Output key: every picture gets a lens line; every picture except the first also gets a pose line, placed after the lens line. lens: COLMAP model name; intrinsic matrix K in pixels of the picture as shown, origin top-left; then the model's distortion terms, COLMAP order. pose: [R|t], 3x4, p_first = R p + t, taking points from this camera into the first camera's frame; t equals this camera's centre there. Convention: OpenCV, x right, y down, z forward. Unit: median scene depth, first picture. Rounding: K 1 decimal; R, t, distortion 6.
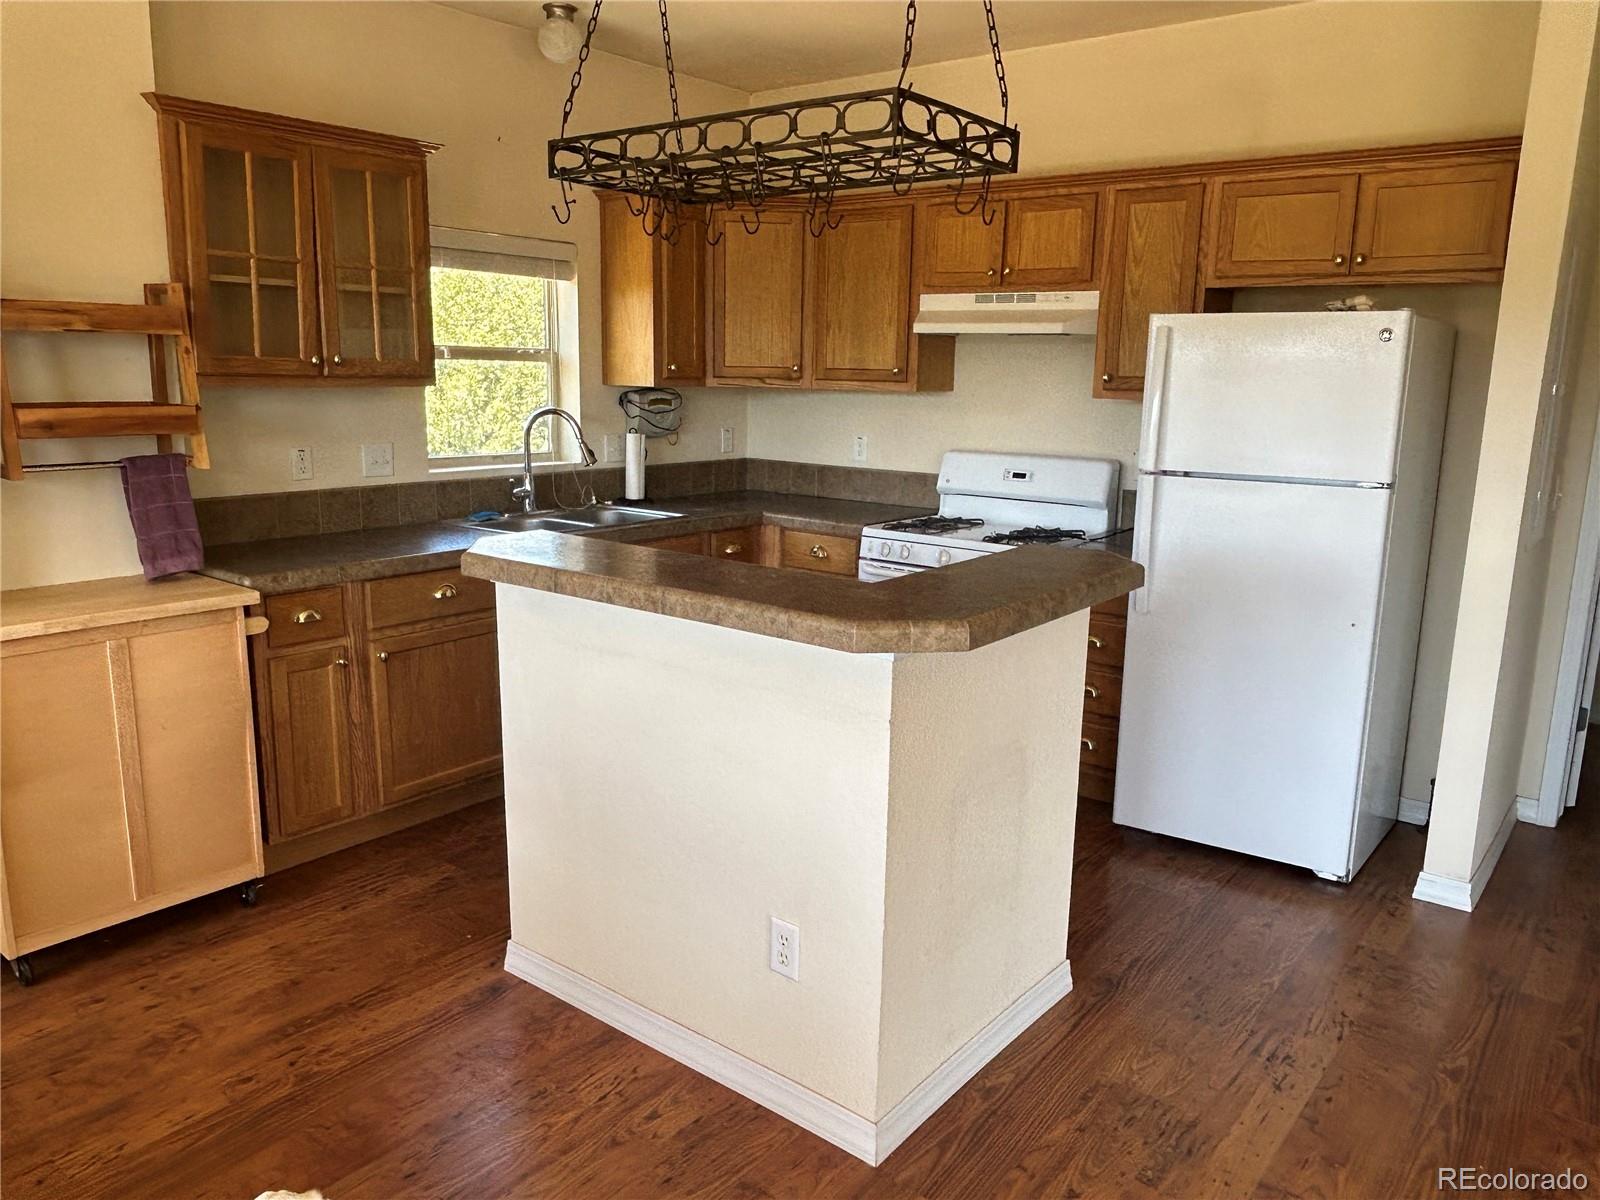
lens RADIAL K [[1152.4, 0, 800.0], [0, 1152.4, 600.0], [0, 0, 1]] dist [-0.000774, -0.000493]
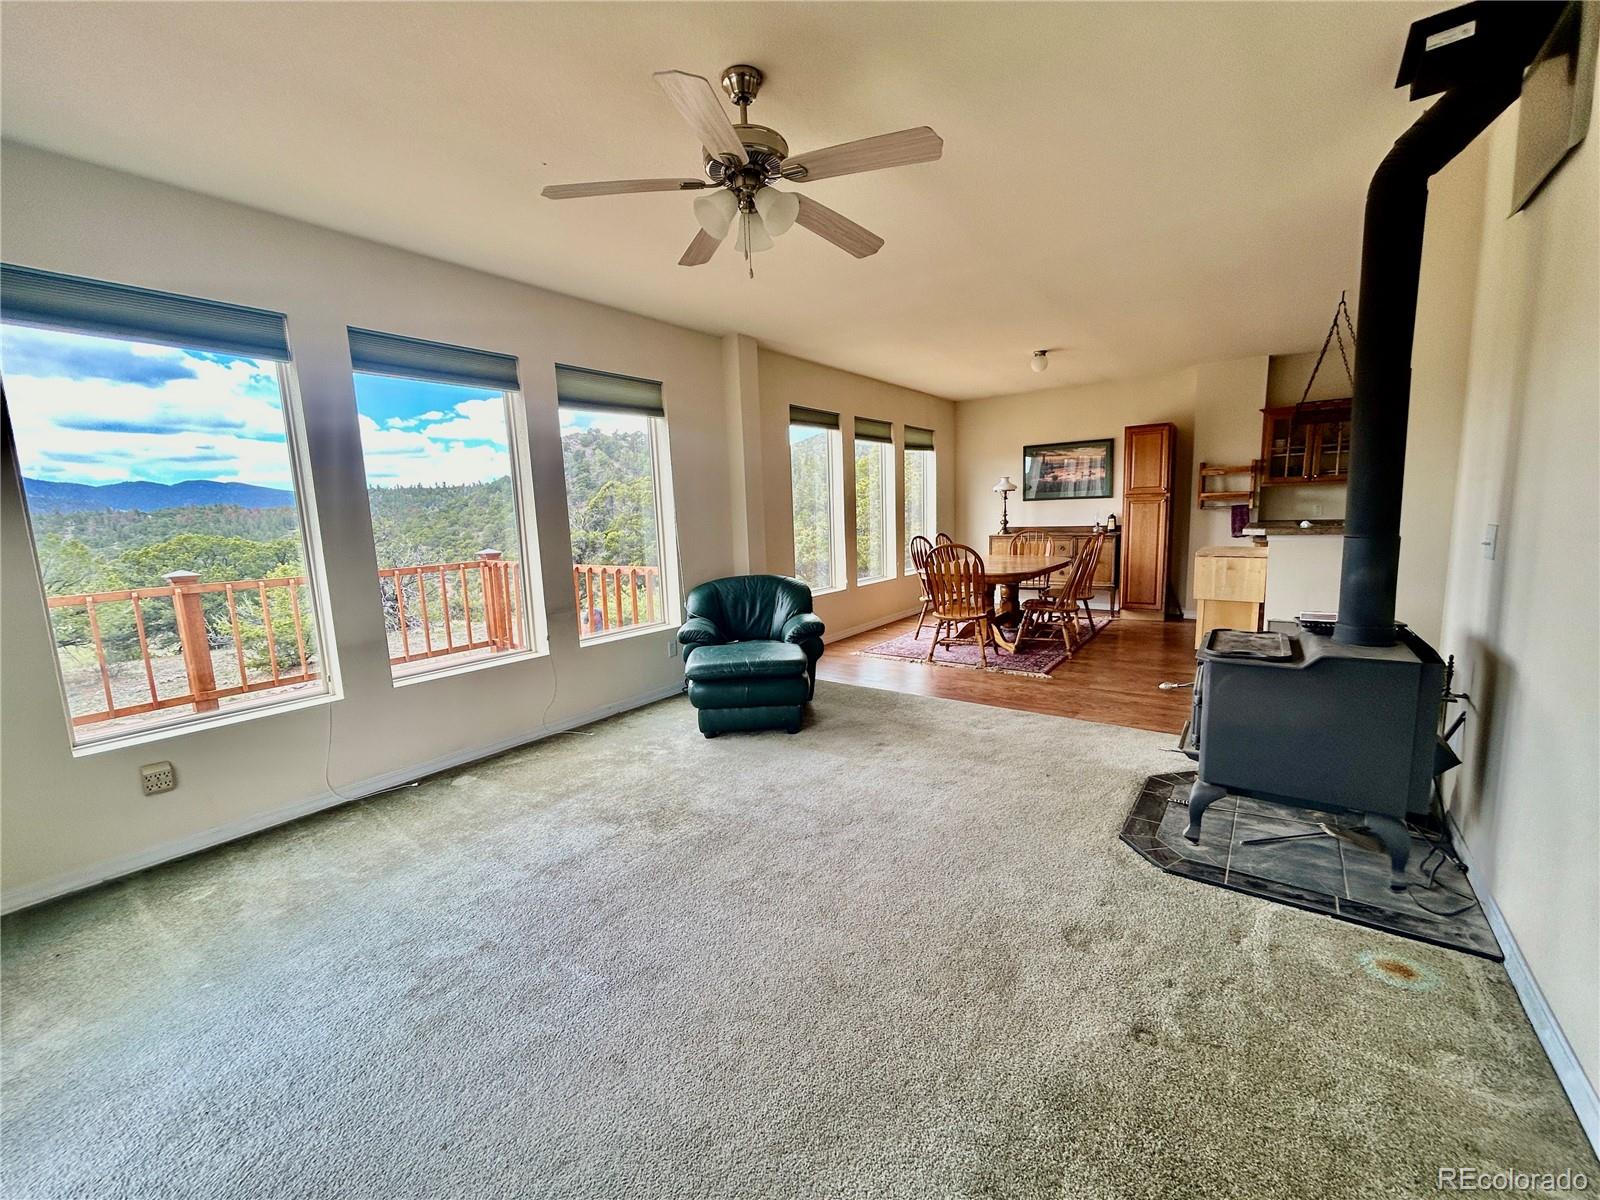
lens RADIAL K [[642.0, 0, 800.0], [0, 642.0, 600.0], [0, 0, 1]] dist [-0.000412, -0.000061]
pose [[0.039533, 0.121813, -0.991765, 1.517689], [-0.160978, 0.980353, 0.113994, 0.176441], [0.986166, 0.155146, 0.058366, -0.520687]]
